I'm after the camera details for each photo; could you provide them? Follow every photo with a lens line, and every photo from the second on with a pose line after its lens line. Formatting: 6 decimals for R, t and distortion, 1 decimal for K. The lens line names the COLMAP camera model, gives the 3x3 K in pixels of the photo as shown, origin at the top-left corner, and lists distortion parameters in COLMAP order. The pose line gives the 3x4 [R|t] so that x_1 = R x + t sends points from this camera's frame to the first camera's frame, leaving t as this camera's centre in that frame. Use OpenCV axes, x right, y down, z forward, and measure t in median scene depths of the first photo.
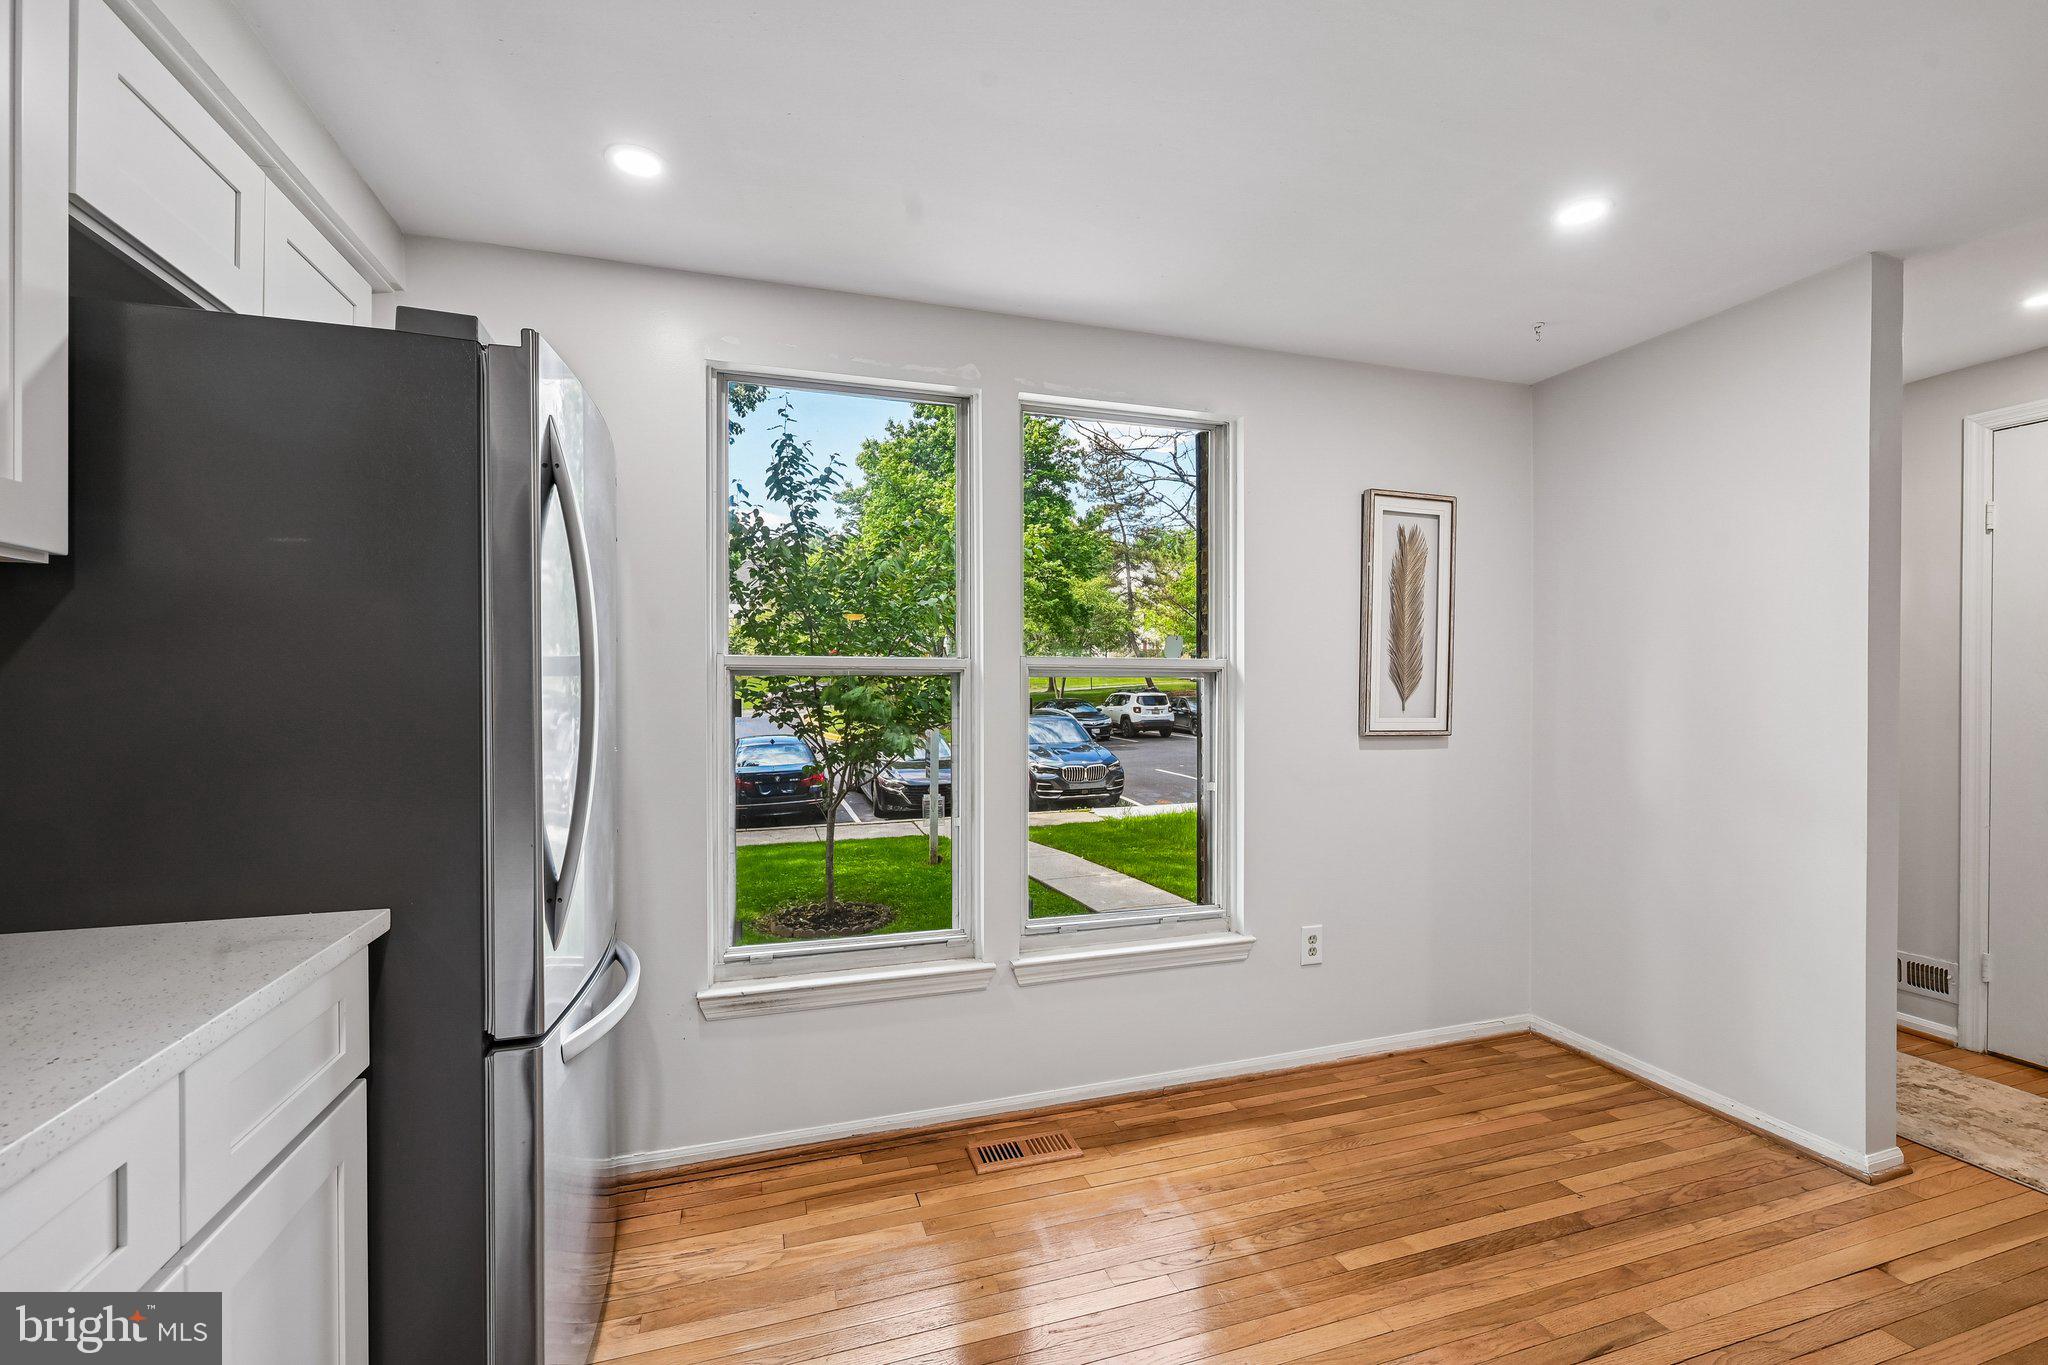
lens RADIAL K [[882.9, 0, 1029.3], [0, 882.9, 687.6], [0, 0, 1]] dist [0.000967, 0.000192]
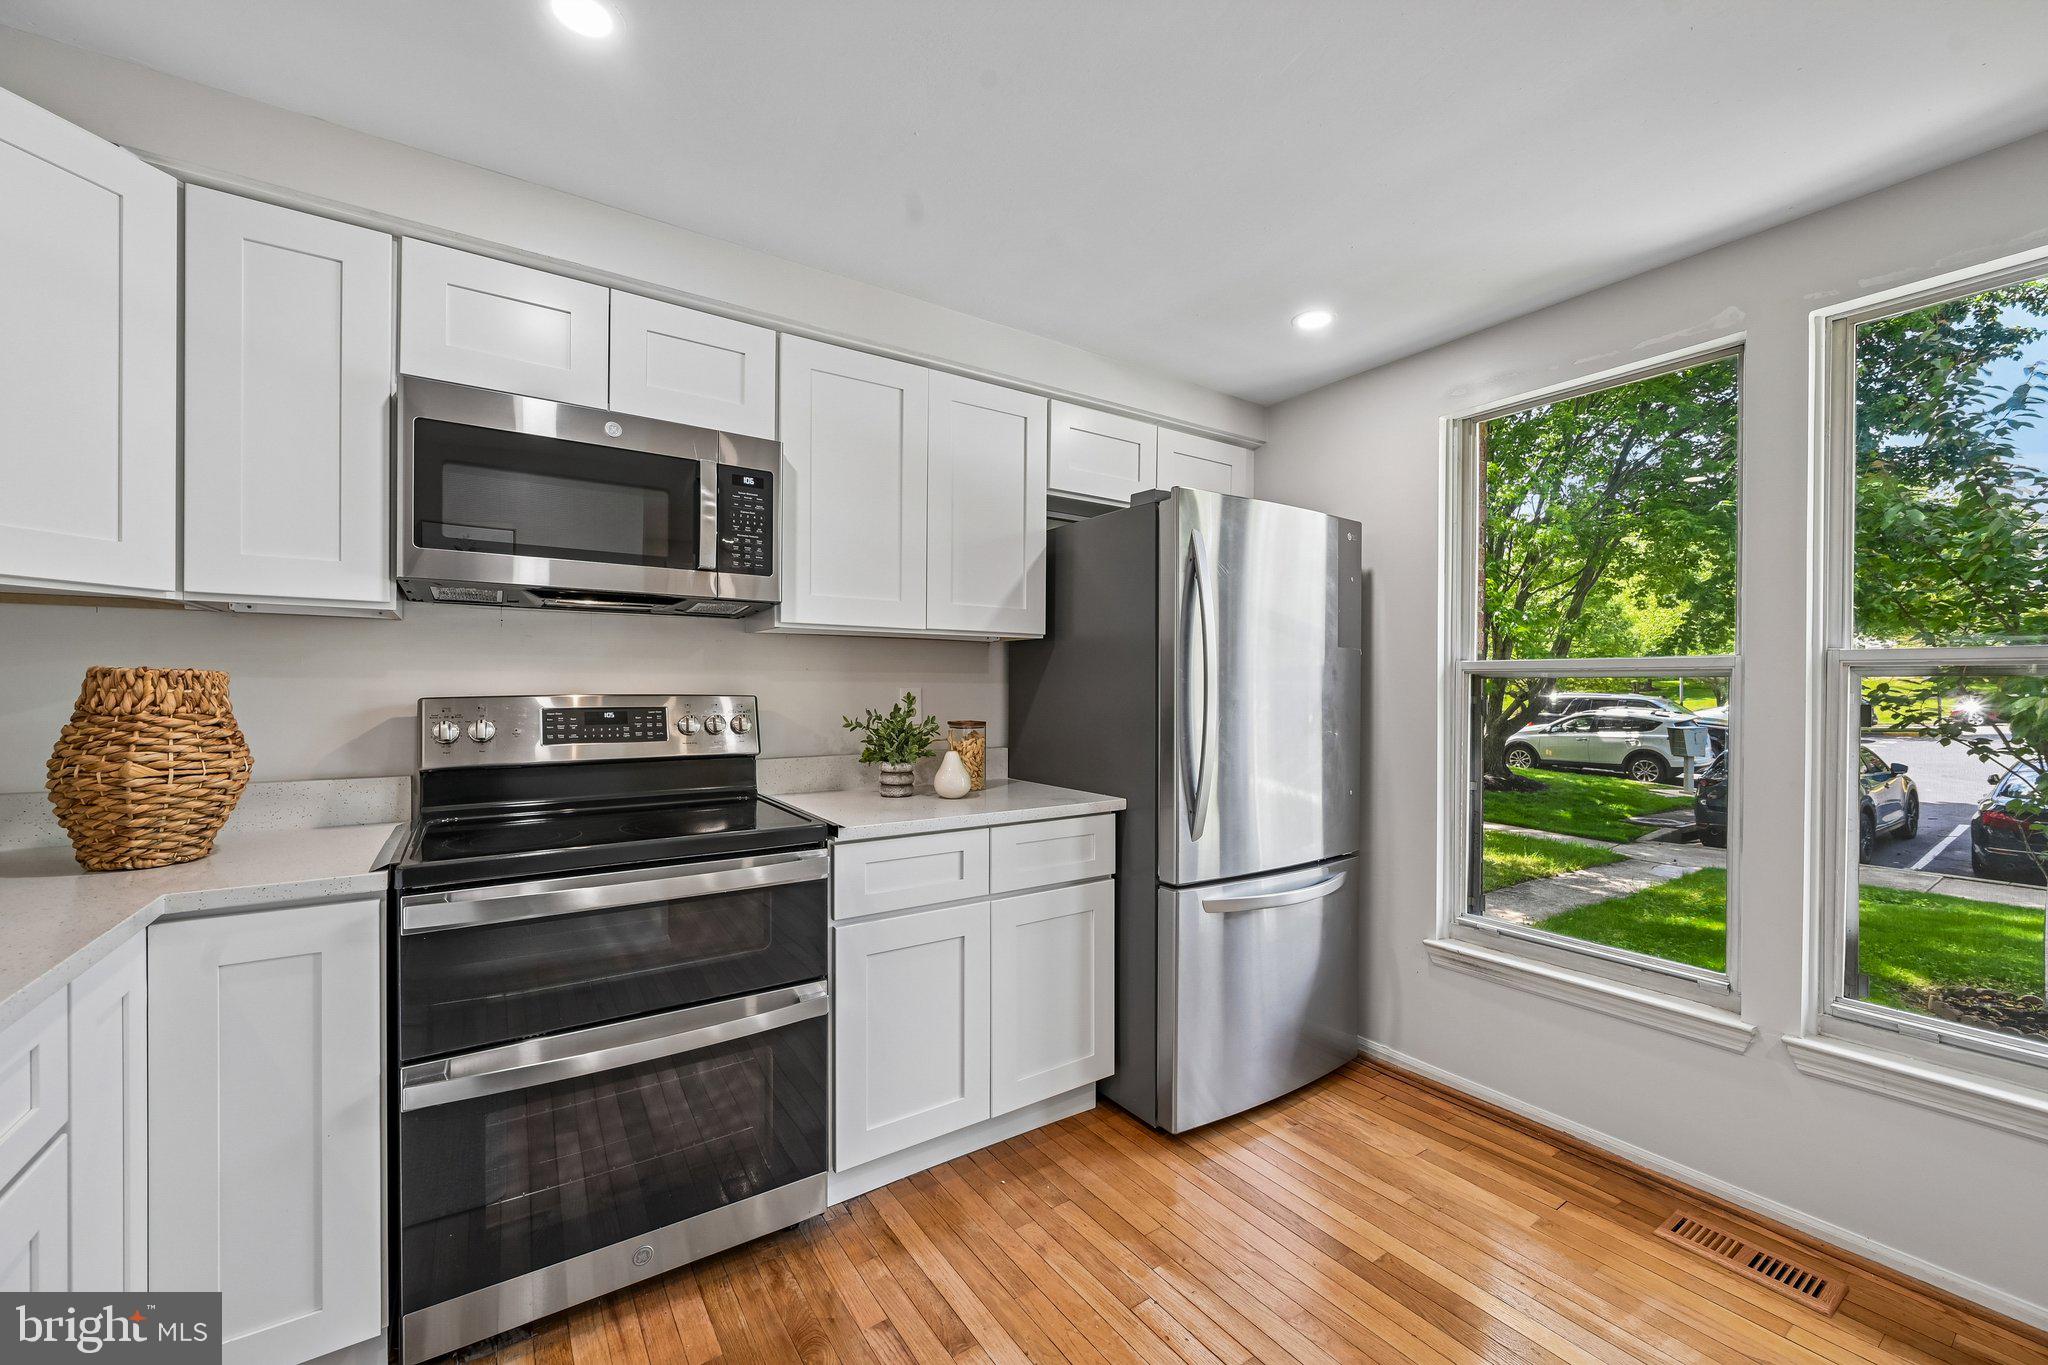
lens RADIAL K [[804.8, 0, 1034.5], [0, 804.8, 688.8], [0, 0, 1]] dist [-0.001266, 0.000243]
pose [[0.289553, 0.007750, -0.957131, 0.513839], [-0.006413, 0.999960, 0.006157, -0.002422], [0.957140, 0.004355, 0.289591, 0.154289]]
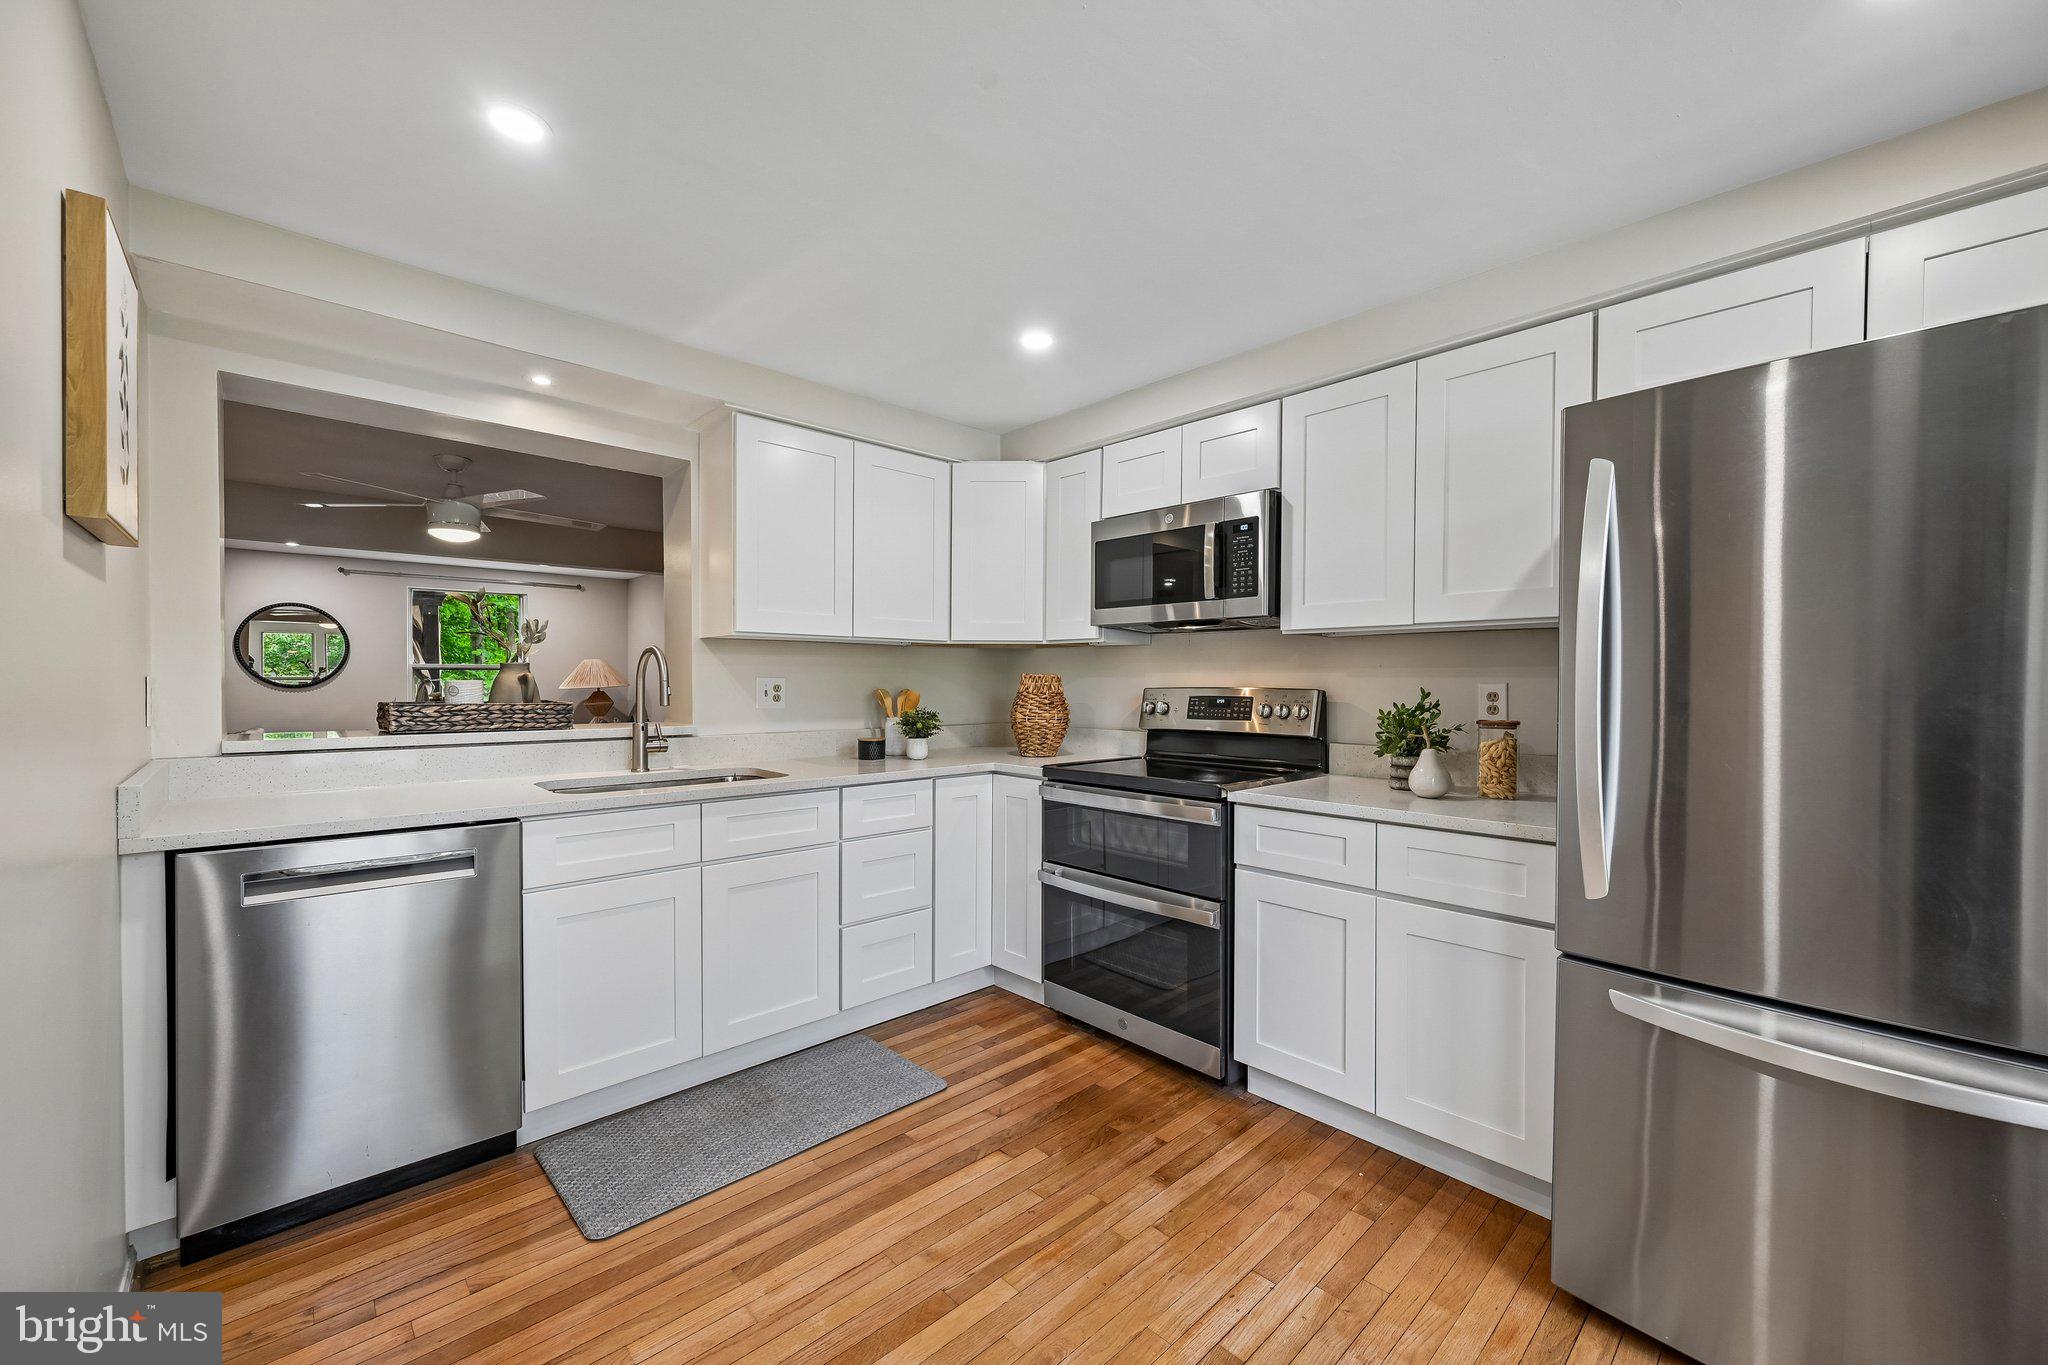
lens RADIAL K [[804.8, 0, 1036.2], [0, 804.8, 685.7], [0, 0, 1]] dist [-0.001266, 0.000243]
pose [[-0.898517, 0.002815, -0.438930, 0.373623], [-0.001472, 0.999954, 0.009425, -0.001936], [0.438937, 0.009115, -0.898472, 1.005215]]
